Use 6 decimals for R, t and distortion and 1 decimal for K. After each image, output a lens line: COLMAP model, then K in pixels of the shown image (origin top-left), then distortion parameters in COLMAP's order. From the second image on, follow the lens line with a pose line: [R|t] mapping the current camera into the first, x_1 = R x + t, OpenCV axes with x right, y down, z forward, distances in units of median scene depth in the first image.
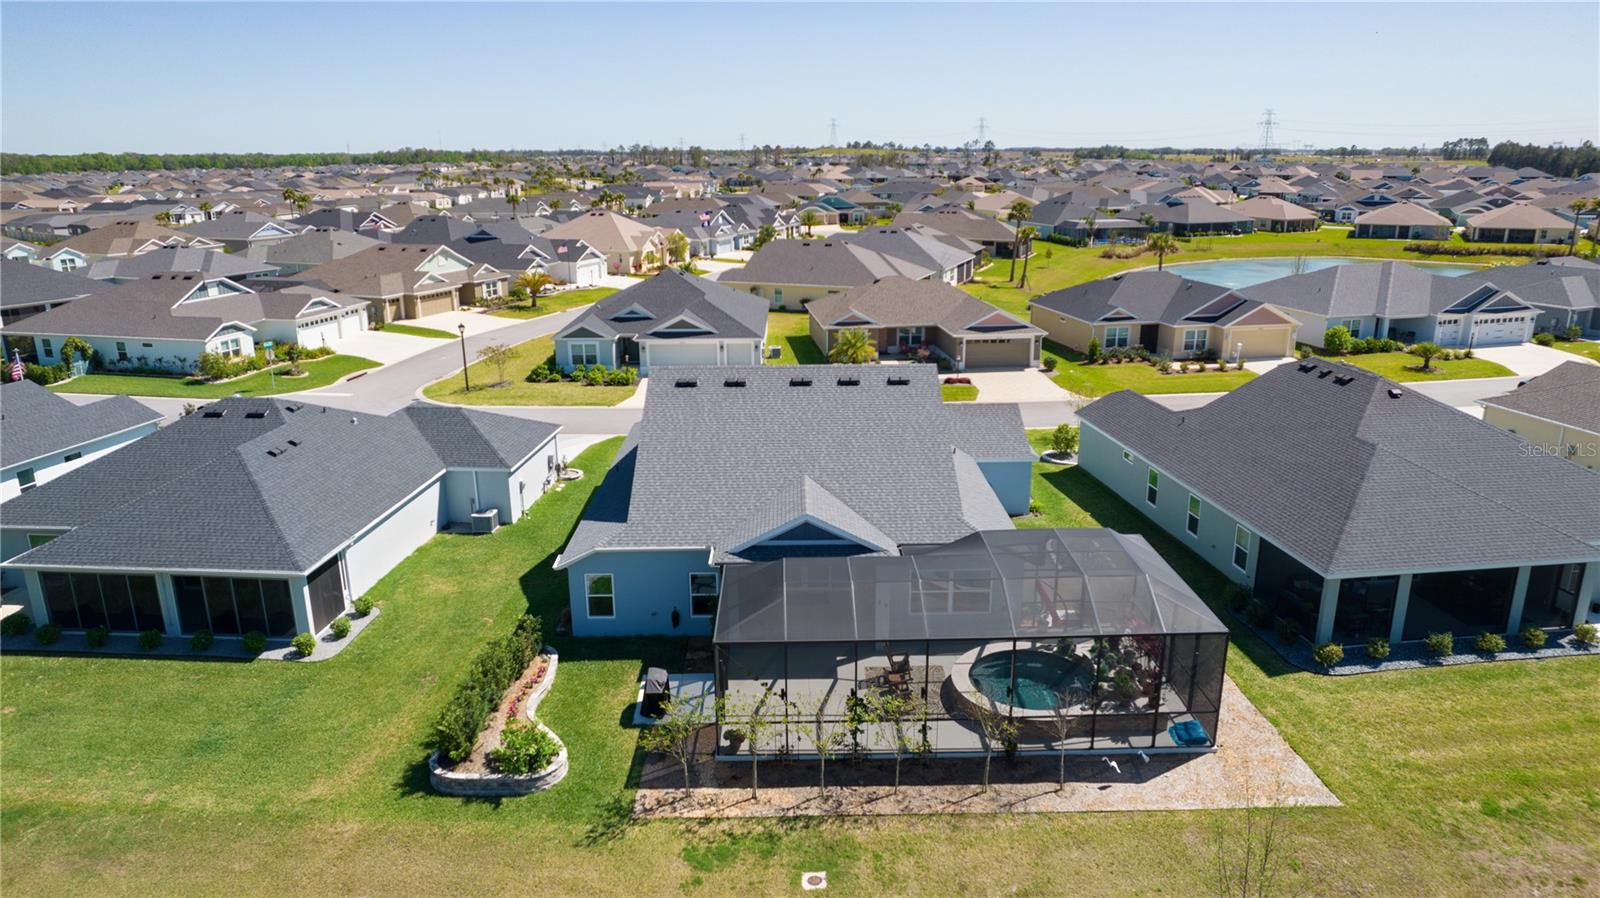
lens RADIAL K [[1028.0, 0, 797.1], [0, 1028.0, 440.1], [0, 0, 1]] dist [-0.065921, 0.050433]
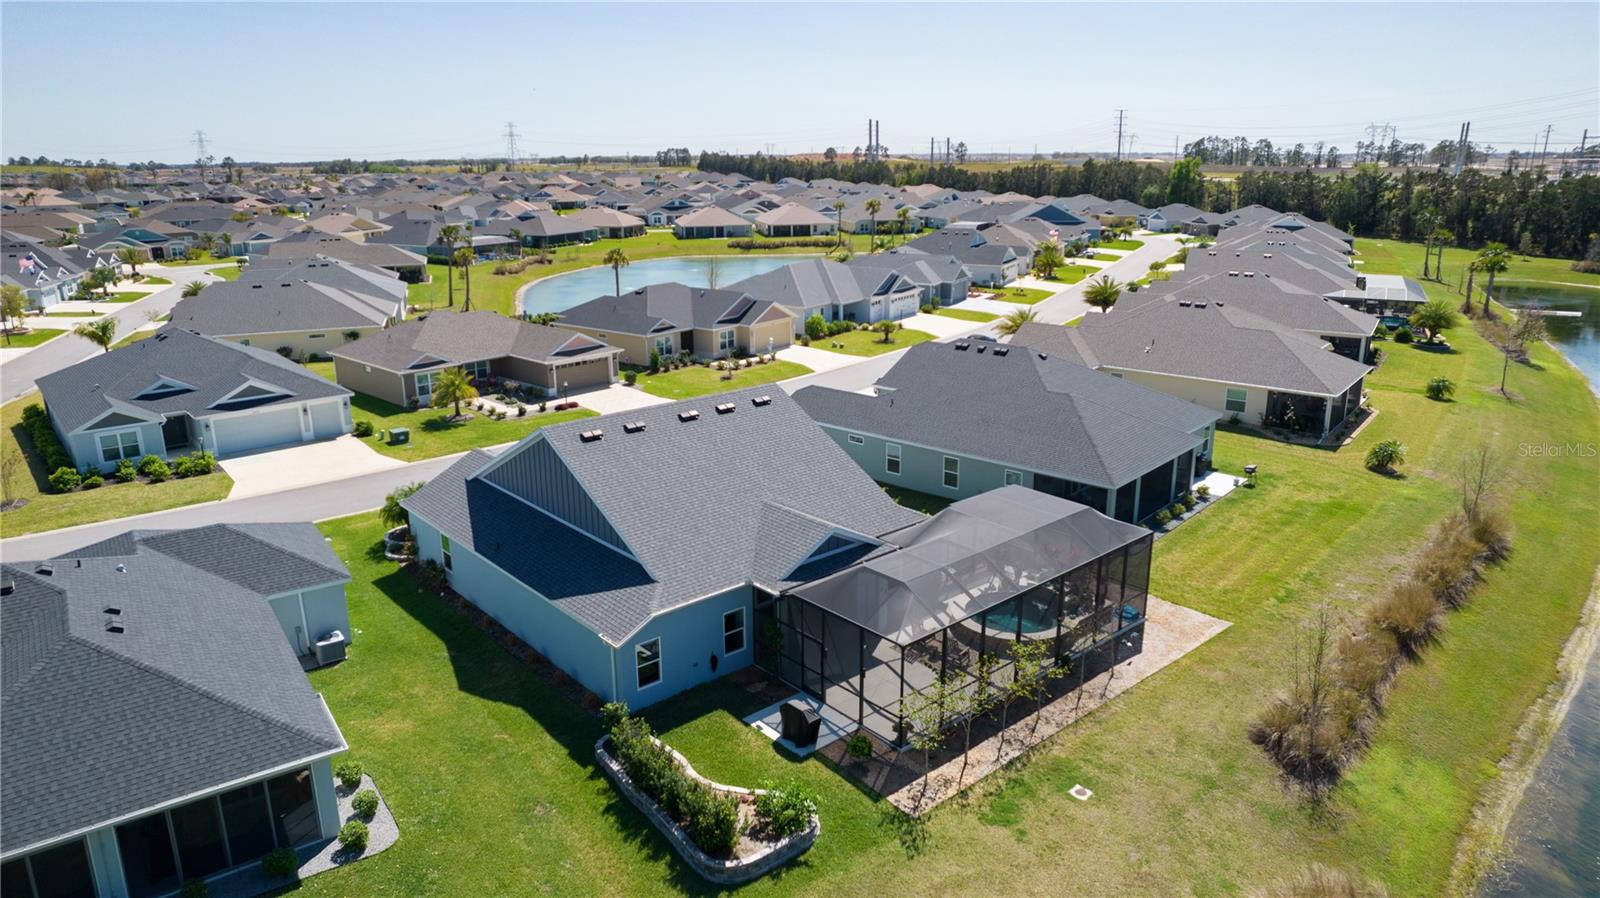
lens RADIAL K [[1028.0, 0, 797.1], [0, 1028.0, 440.1], [0, 0, 1]] dist [-0.065921, 0.050433]
pose [[0.762668, -0.172267, 0.623427, -0.291410], [0.178739, 0.982478, 0.052822, -0.035839], [-0.621603, 0.071145, 0.780095, 0.066957]]
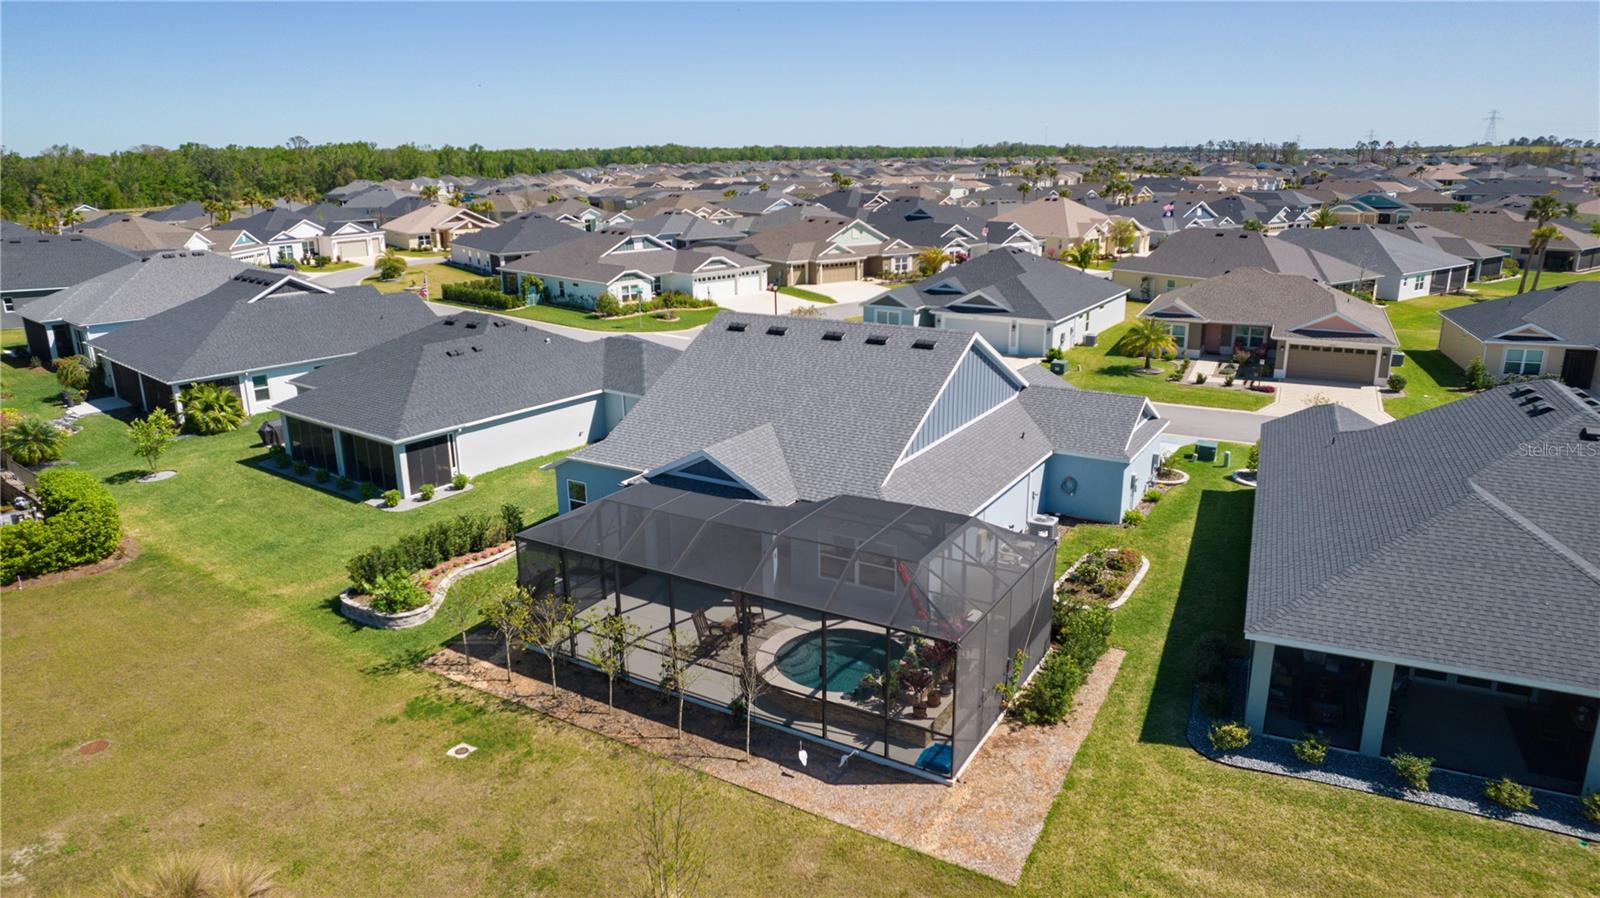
lens RADIAL K [[1028.0, 0, 797.1], [0, 1028.0, 440.1], [0, 0, 1]] dist [-0.065921, 0.050433]
pose [[0.847970, 0.142181, -0.510619, 0.255266], [-0.140461, 0.989187, 0.042178, 0.002575], [0.511094, 0.035956, 0.858772, 0.073488]]
